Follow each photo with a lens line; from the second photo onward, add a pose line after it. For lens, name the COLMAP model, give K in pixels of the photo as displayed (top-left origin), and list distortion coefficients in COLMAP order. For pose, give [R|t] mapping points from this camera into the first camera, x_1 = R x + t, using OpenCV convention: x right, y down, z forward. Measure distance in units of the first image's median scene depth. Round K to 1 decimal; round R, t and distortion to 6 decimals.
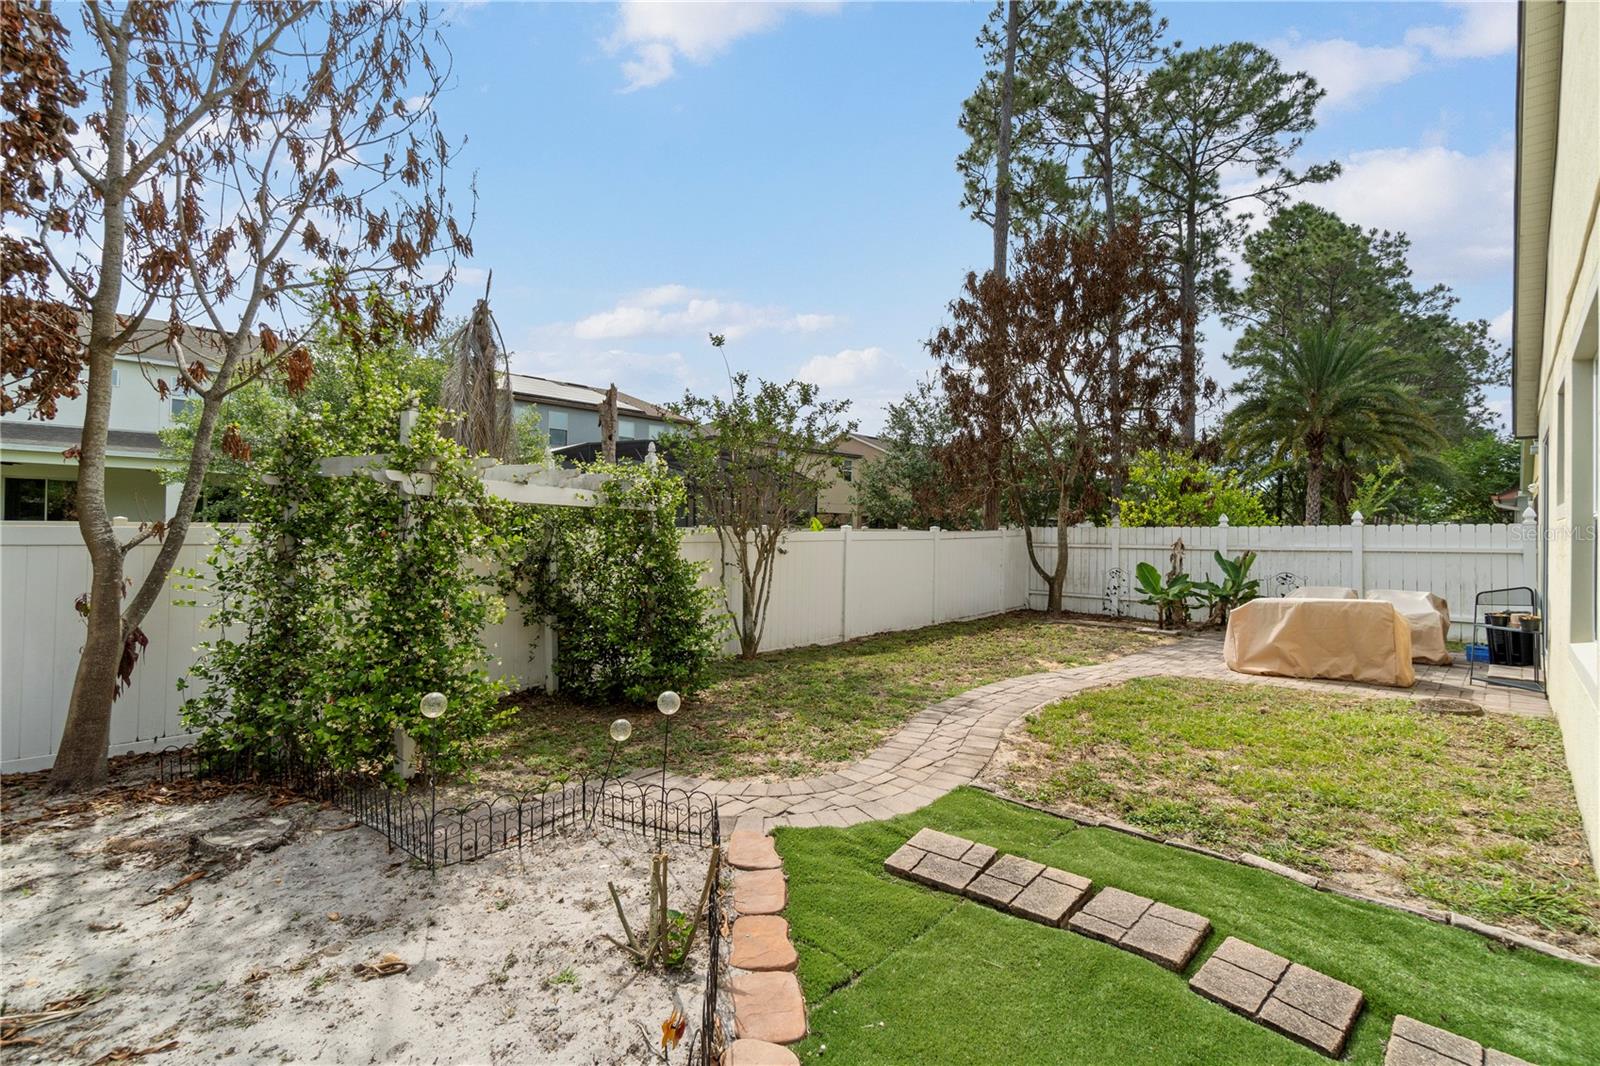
lens RADIAL K [[687.2, 0, 790.9], [0, 687.2, 533.7], [0, 0, 1]] dist [-0.007694, 0.000557]
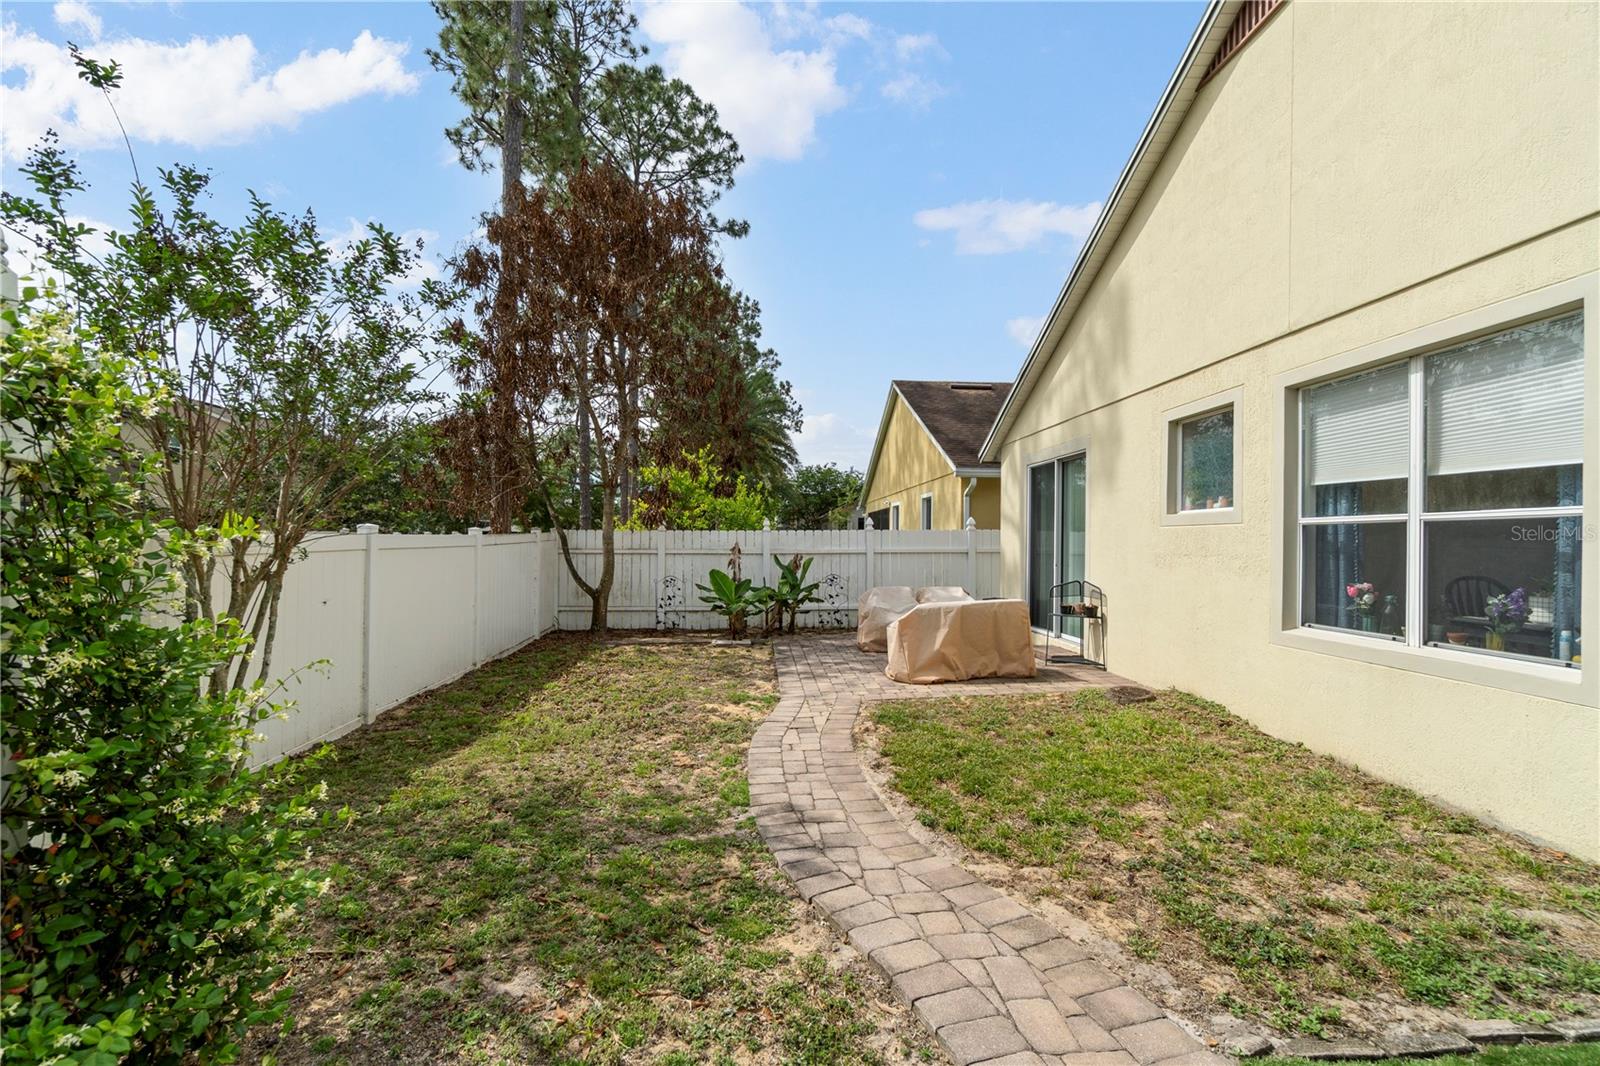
lens RADIAL K [[693.0, 0, 792.7], [0, 693.0, 543.3], [0, 0, 1]] dist [-0.006396, 0.003544]
pose [[0.661811, -0.006066, 0.749646, -0.092558], [-0.000545, 0.999963, 0.008572, -0.000287], [-0.749671, -0.006082, 0.661783, 0.263921]]
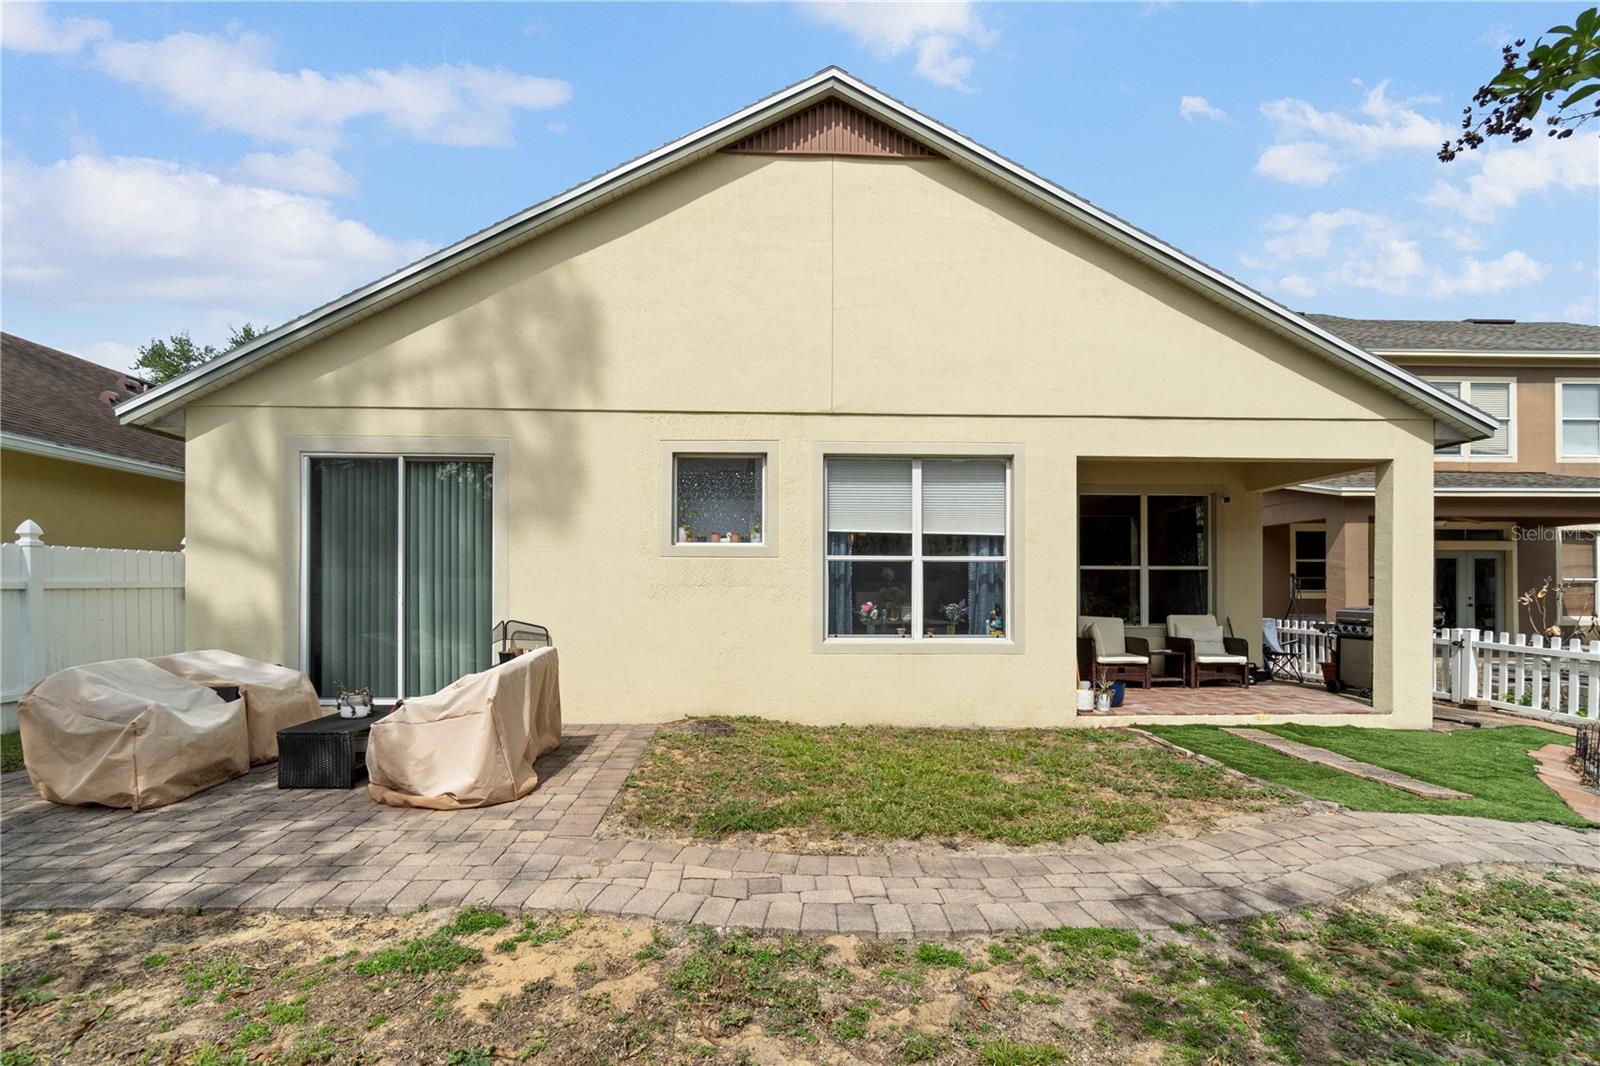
lens RADIAL K [[699.3, 0, 799.7], [0, 699.3, 591.1], [0, 0, 1]] dist [0.000044, 0.000240]
pose [[-0.742077, -0.014488, 0.670158, 0.047909], [-0.011604, 0.999894, 0.008768, 0.010304], [-0.670214, -0.001270, -0.742167, 0.688558]]
